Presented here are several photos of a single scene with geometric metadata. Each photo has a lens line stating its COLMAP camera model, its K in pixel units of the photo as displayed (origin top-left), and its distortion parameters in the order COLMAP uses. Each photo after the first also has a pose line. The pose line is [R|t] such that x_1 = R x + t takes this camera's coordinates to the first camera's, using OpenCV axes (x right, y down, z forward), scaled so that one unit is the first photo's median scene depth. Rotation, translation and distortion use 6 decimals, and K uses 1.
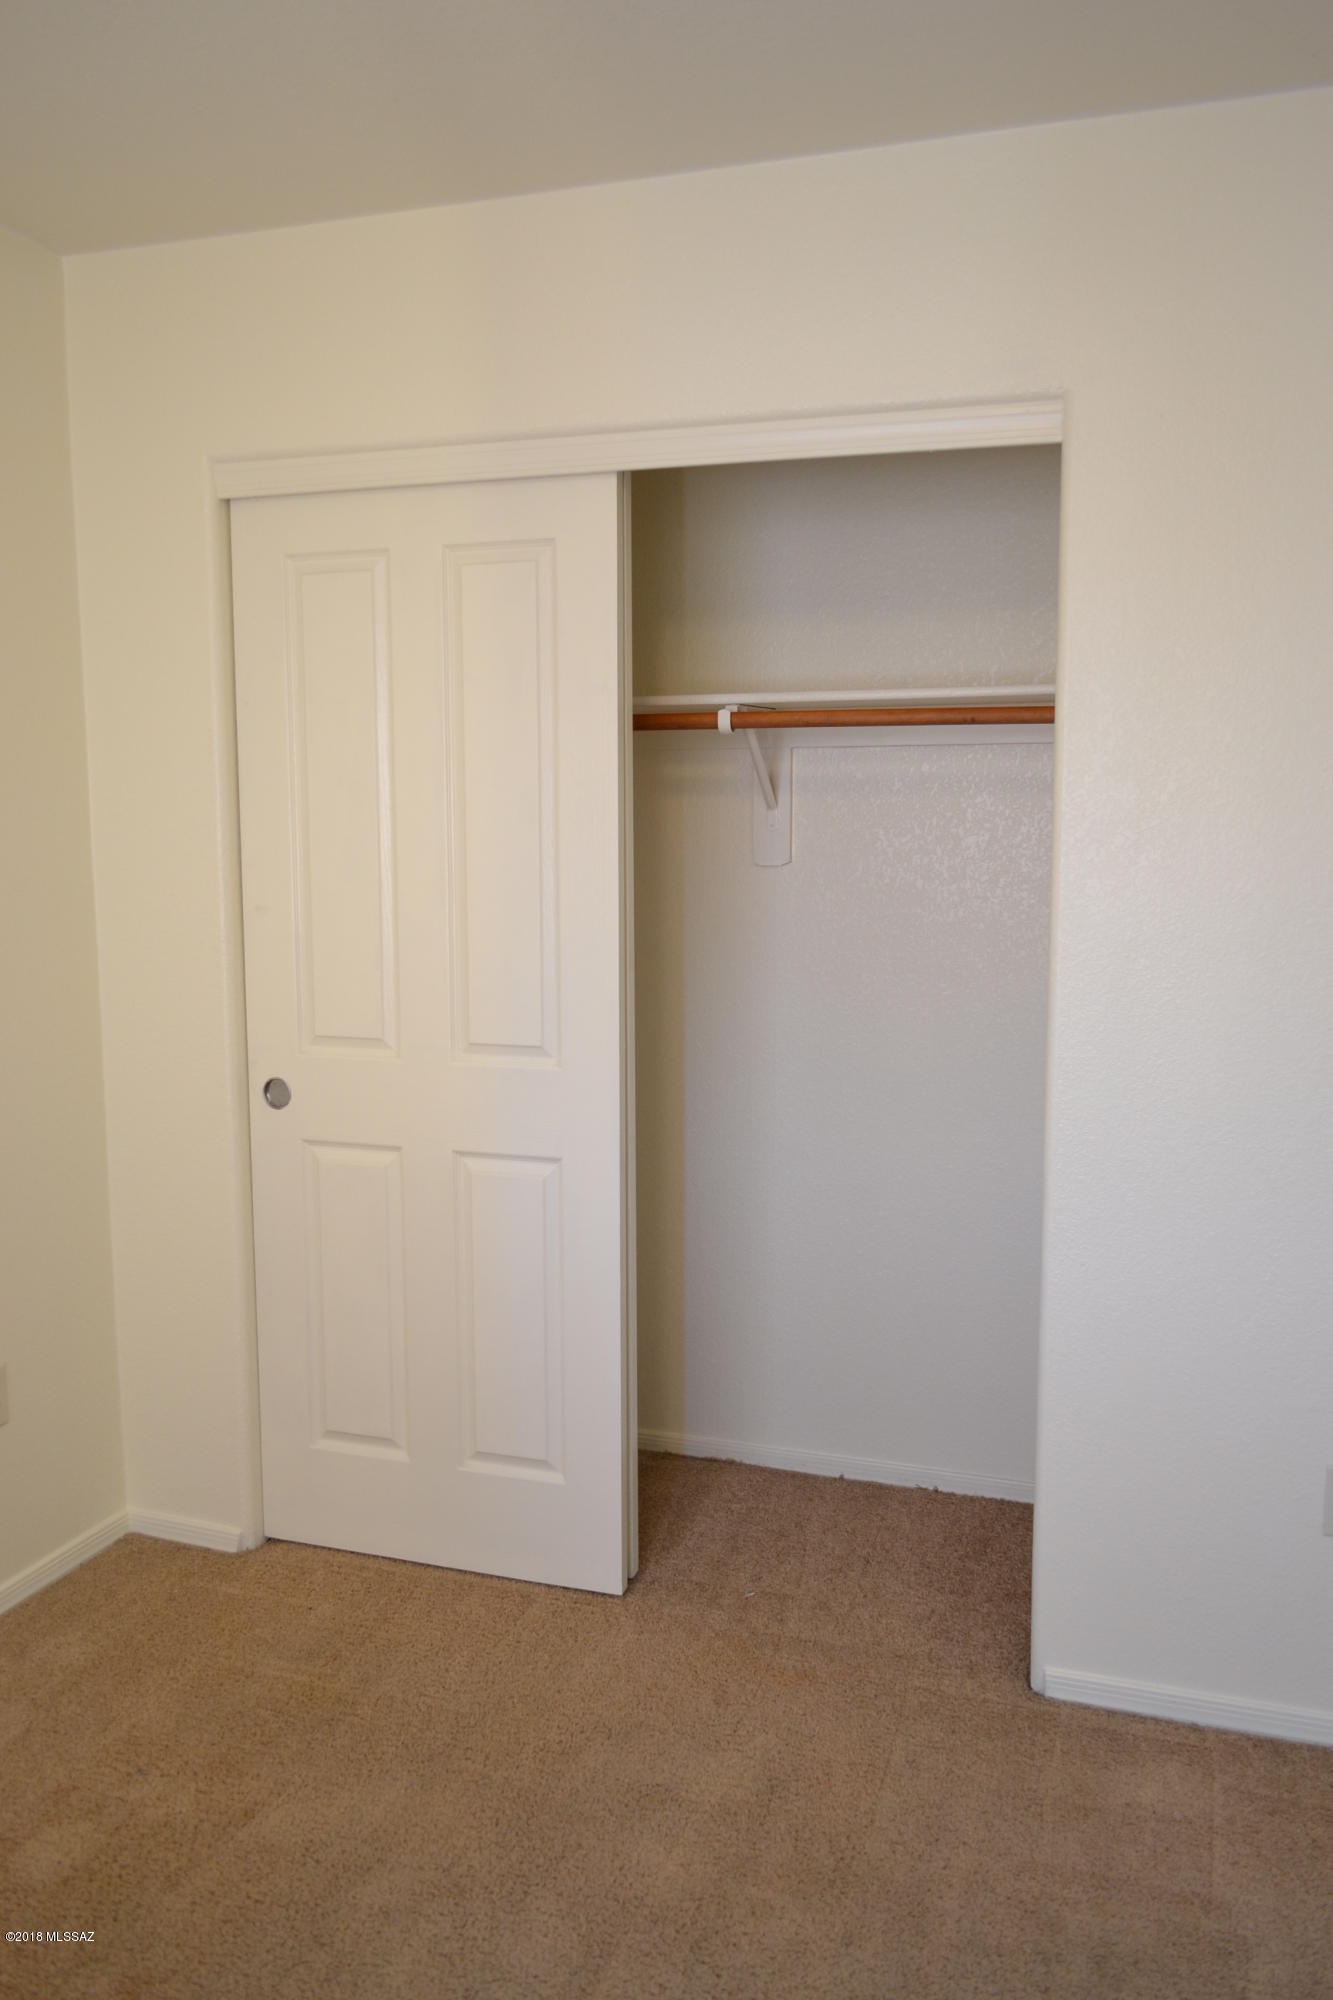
lens RADIAL K [[1625.7, 0, 656.6], [0, 1625.7, 996.4], [0, 0, 1]] dist [-0.001016, 0.006228]
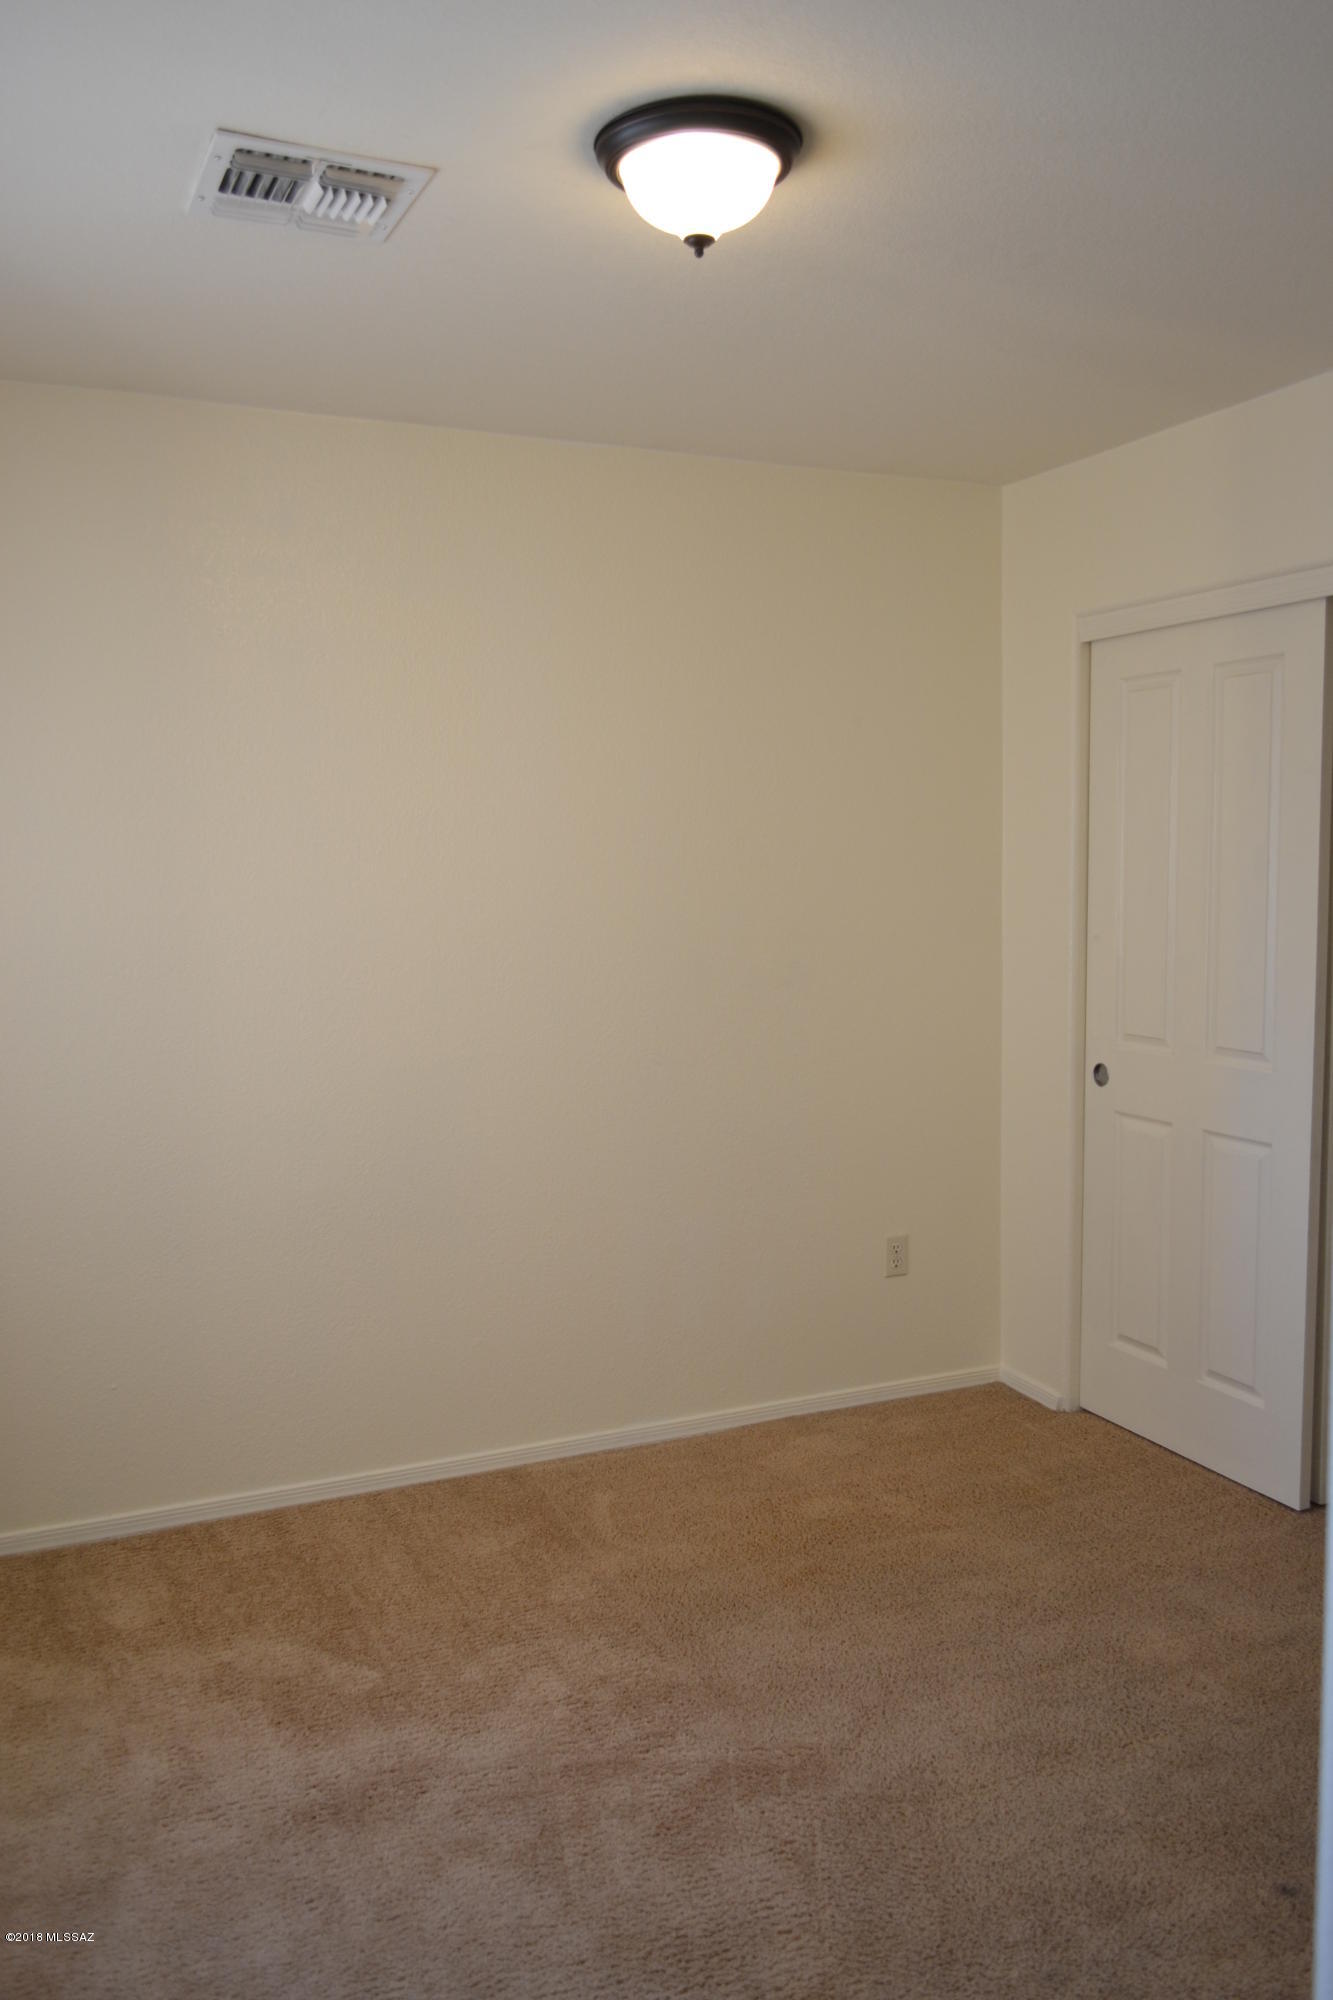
lens RADIAL K [[1625.7, 0, 677.8], [0, 1625.7, 1001.8], [0, 0, 1]] dist [-0.001016, 0.006228]
pose [[0.685757, 0.062167, -0.725171, 0.503852], [-0.081388, 0.996646, 0.008475, 0.016716], [0.723266, 0.053208, 0.688517, -0.186668]]
